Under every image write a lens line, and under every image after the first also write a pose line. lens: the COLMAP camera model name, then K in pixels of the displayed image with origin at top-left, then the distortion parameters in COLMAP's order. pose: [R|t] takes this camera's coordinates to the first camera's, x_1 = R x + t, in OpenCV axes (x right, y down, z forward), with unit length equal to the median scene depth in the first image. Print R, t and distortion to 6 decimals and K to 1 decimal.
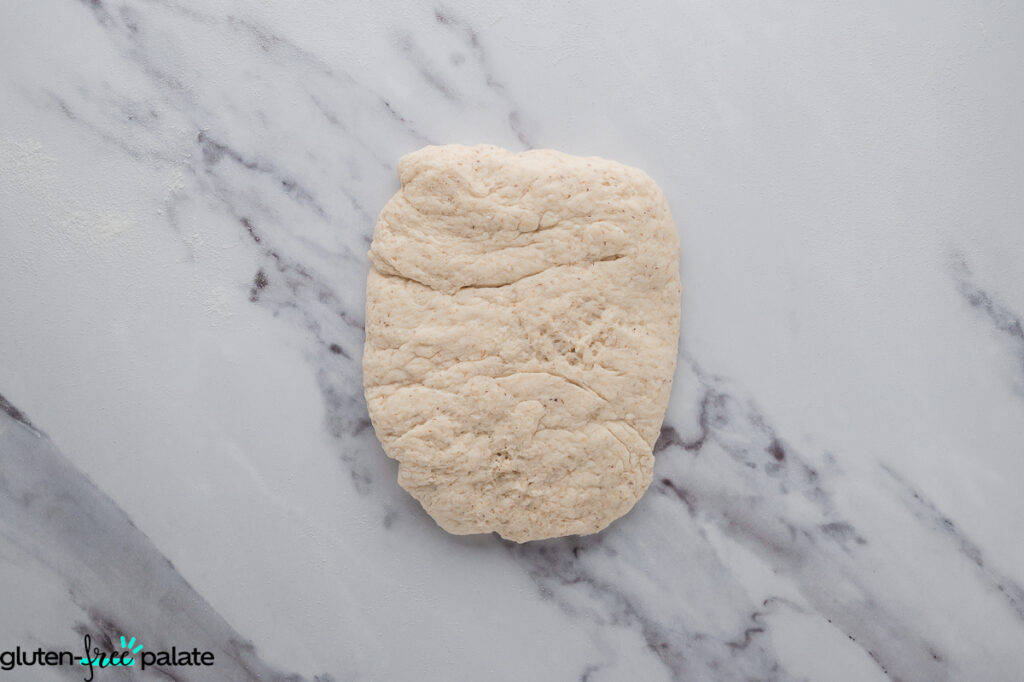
lens RADIAL K [[1725.2, 0, 510.6], [0, 1725.2, 352.5], [0, 0, 1]] dist [-0.010210, 0.004099]
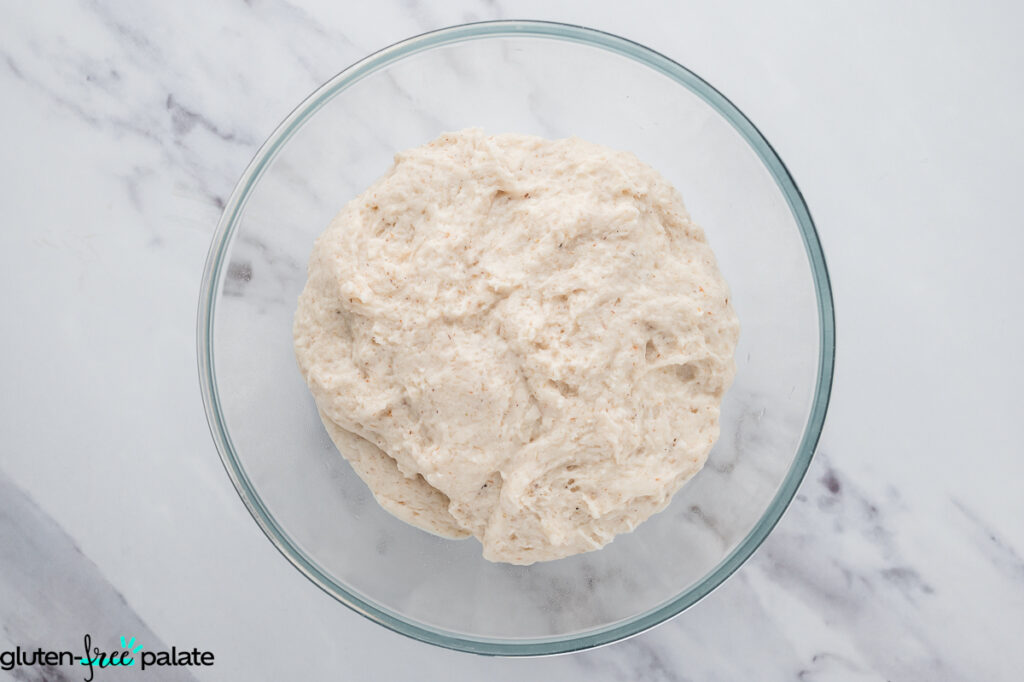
lens RADIAL K [[1709.7, 0, 512.0], [0, 1709.7, 341.0], [0, 0, 1]] dist [-0.005074, -0.030176]
pose [[0.999741, 0.022363, -0.004181, -0.002693], [-0.022402, 0.999703, -0.009551, -0.001562], [0.003967, 0.009643, 0.999946, 0.148560]]
